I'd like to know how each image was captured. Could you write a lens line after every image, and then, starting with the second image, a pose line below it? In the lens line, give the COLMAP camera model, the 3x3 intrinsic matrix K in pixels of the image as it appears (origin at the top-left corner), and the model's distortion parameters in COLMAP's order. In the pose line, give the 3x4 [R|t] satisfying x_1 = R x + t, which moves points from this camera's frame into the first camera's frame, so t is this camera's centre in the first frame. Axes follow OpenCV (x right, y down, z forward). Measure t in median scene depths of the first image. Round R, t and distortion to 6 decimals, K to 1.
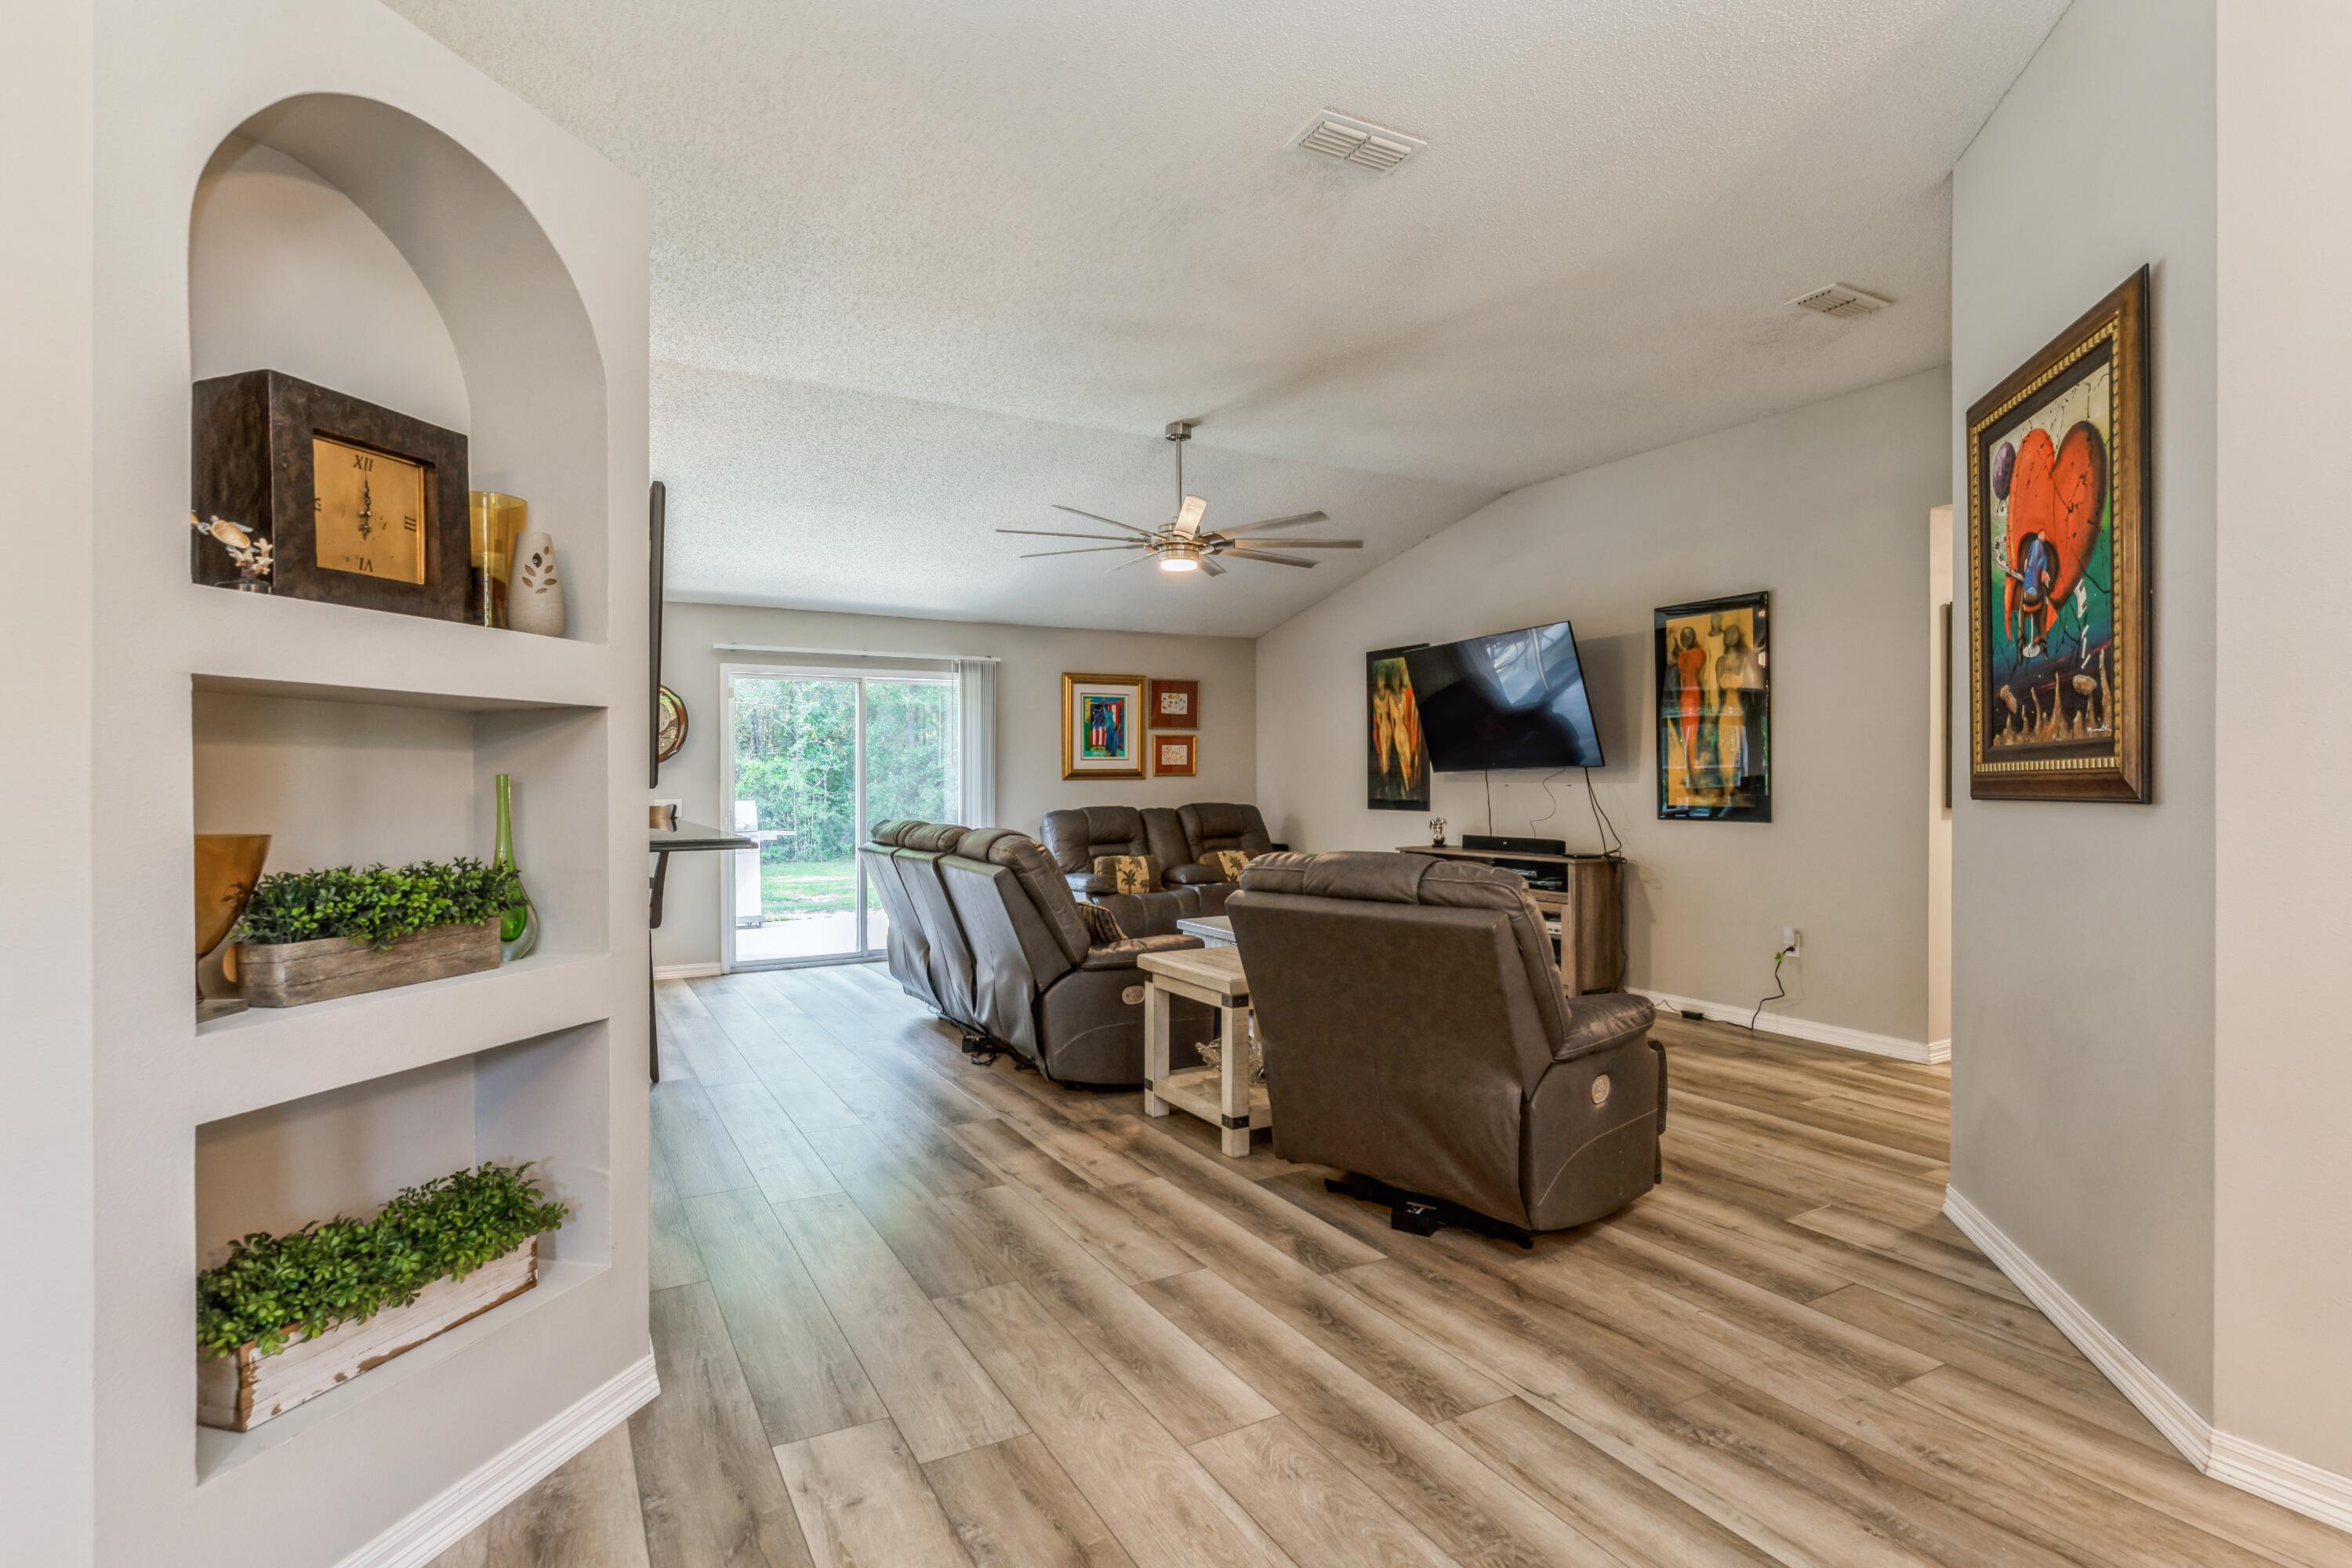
lens RADIAL K [[1144.2, 0, 1168.3], [0, 1144.2, 709.8], [0, 0, 1]] dist [-0.001830, -0.000652]
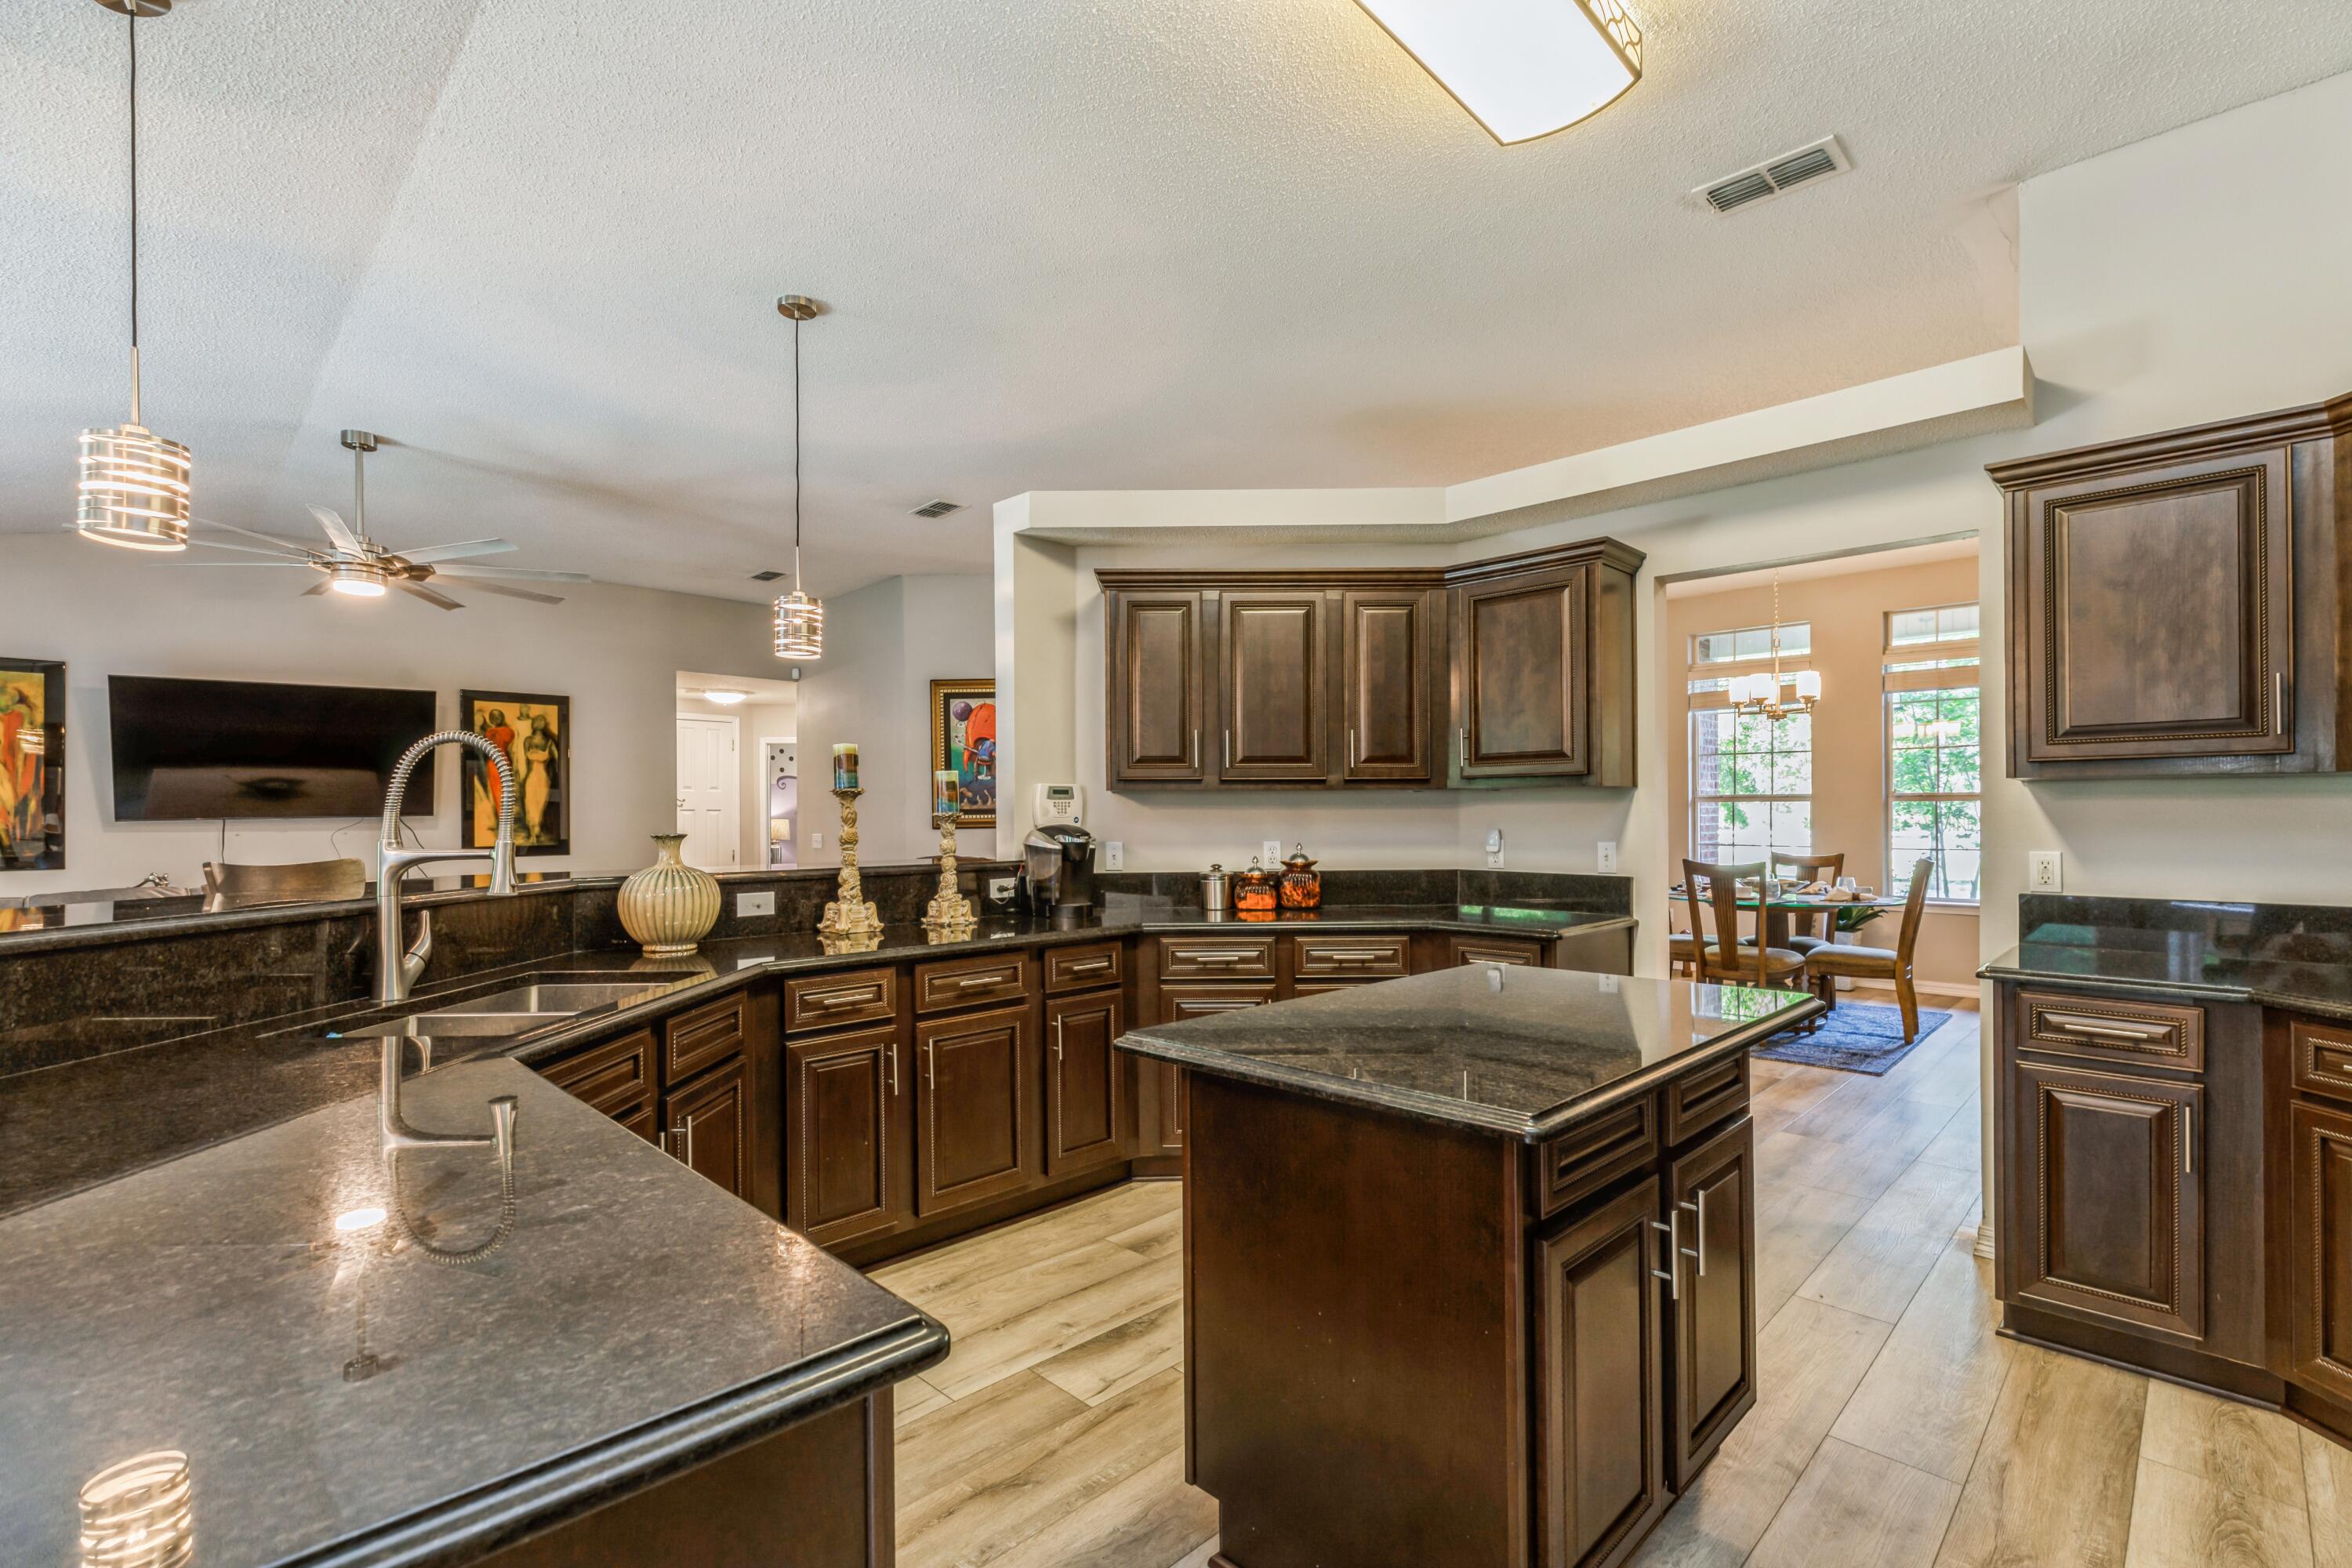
lens RADIAL K [[1050.4, 0, 1181.5], [0, 1050.4, 812.4], [0, 0, 1]] dist [0.004668, 0.000443]
pose [[-0.281419, 0.012682, 0.959501, -0.899719], [-0.046748, 0.998544, -0.026909, 0.039307], [-0.958446, -0.052427, -0.280417, 0.575118]]
